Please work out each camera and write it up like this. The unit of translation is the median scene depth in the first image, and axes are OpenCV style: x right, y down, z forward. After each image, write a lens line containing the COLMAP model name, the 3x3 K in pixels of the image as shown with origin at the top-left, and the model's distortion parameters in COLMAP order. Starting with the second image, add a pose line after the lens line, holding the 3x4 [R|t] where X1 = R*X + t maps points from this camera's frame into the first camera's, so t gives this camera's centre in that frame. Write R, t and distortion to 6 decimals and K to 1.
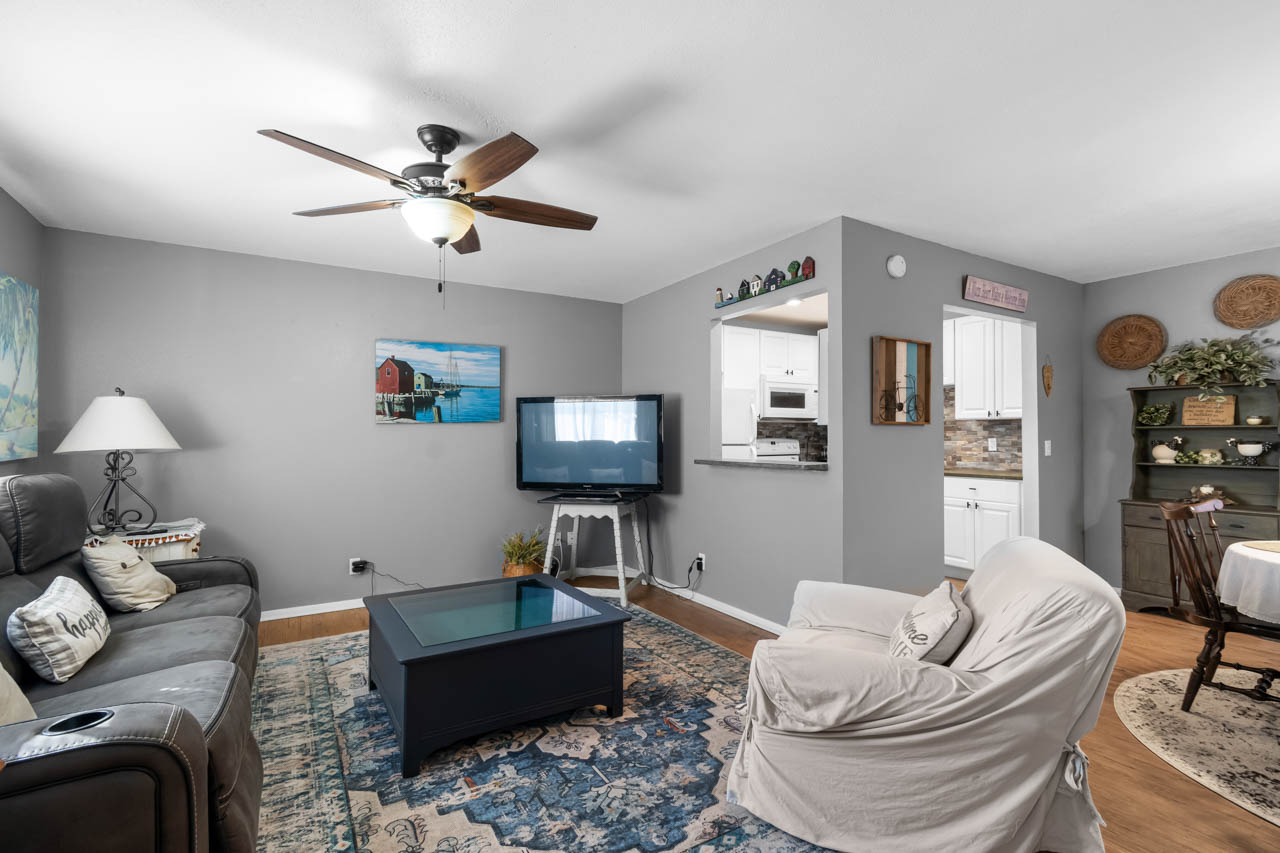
lens RADIAL K [[605.7, 0, 640.8], [0, 605.7, 444.7], [0, 0, 1]] dist [0.010457, -0.004623]
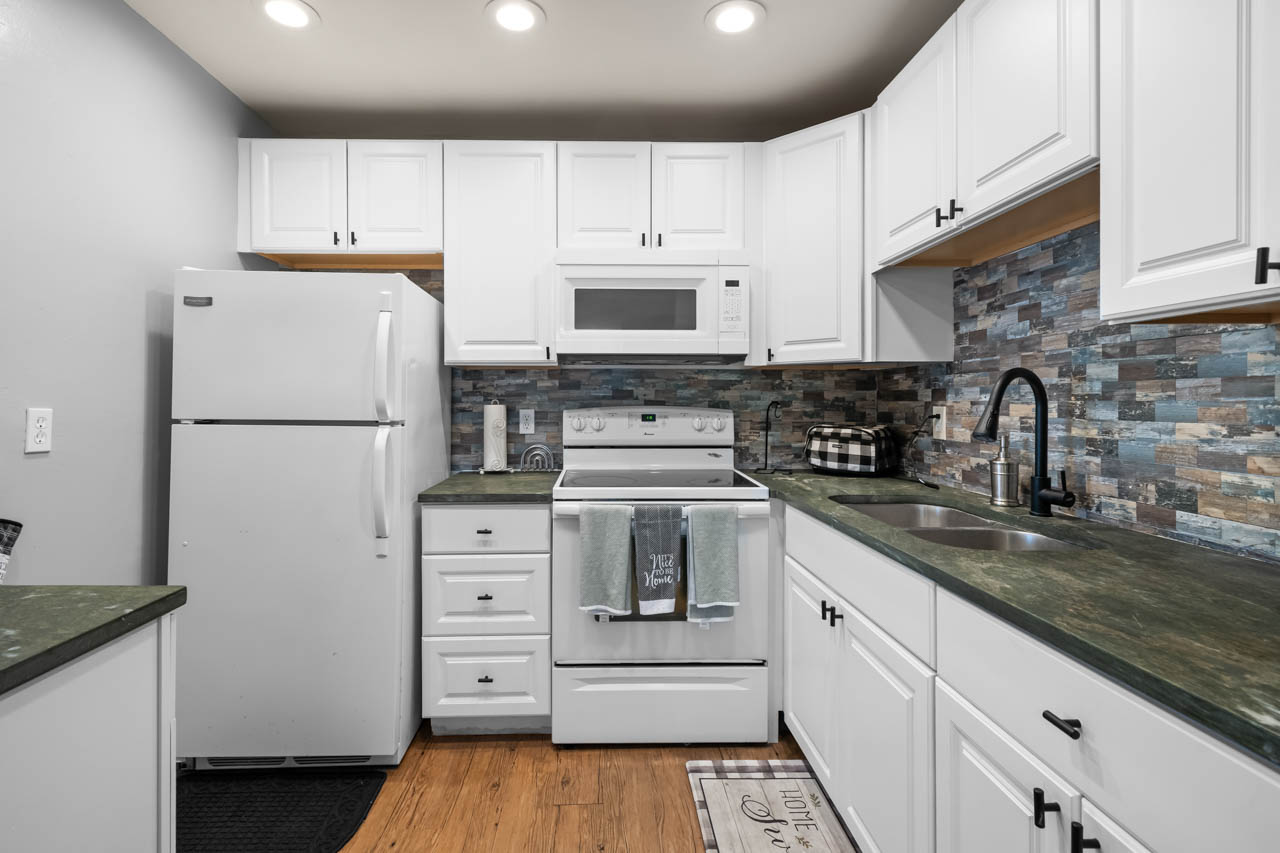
lens RADIAL K [[605.7, 0, 614.7], [0, 605.7, 393.8], [0, 0, 1]] dist [0.010457, -0.004623]
pose [[0.862303, -0.005784, -0.506359, 0.692277], [-0.008749, 0.999615, -0.026319, -0.013805], [0.506316, 0.027125, 0.861921, 1.055348]]
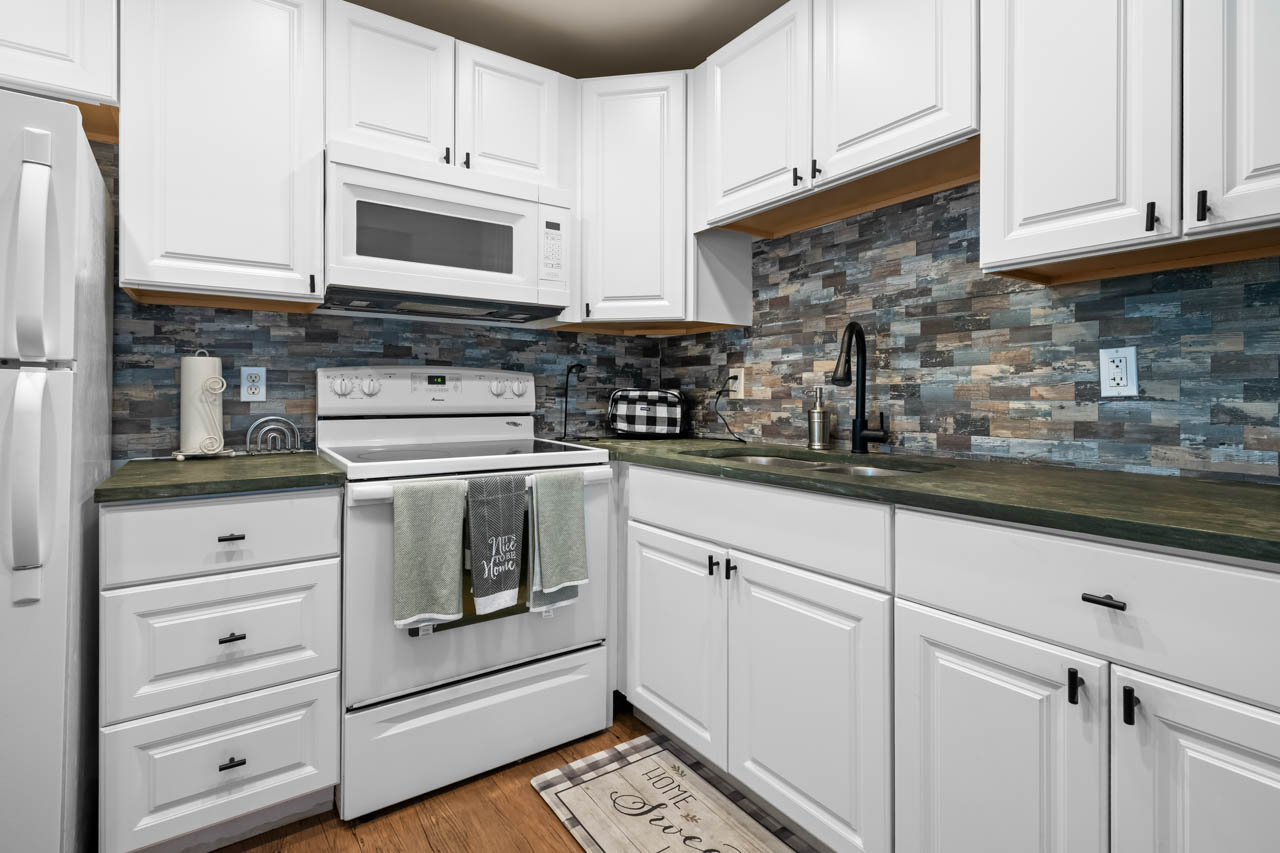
lens RADIAL K [[605.7, 0, 637.5], [0, 605.7, 391.5], [0, 0, 1]] dist [0.010457, -0.004623]
pose [[0.998408, 0.002201, 0.056367, 0.525717], [-0.000699, 0.999644, -0.026654, 0.021473], [-0.056406, 0.026572, 0.998054, 1.098736]]
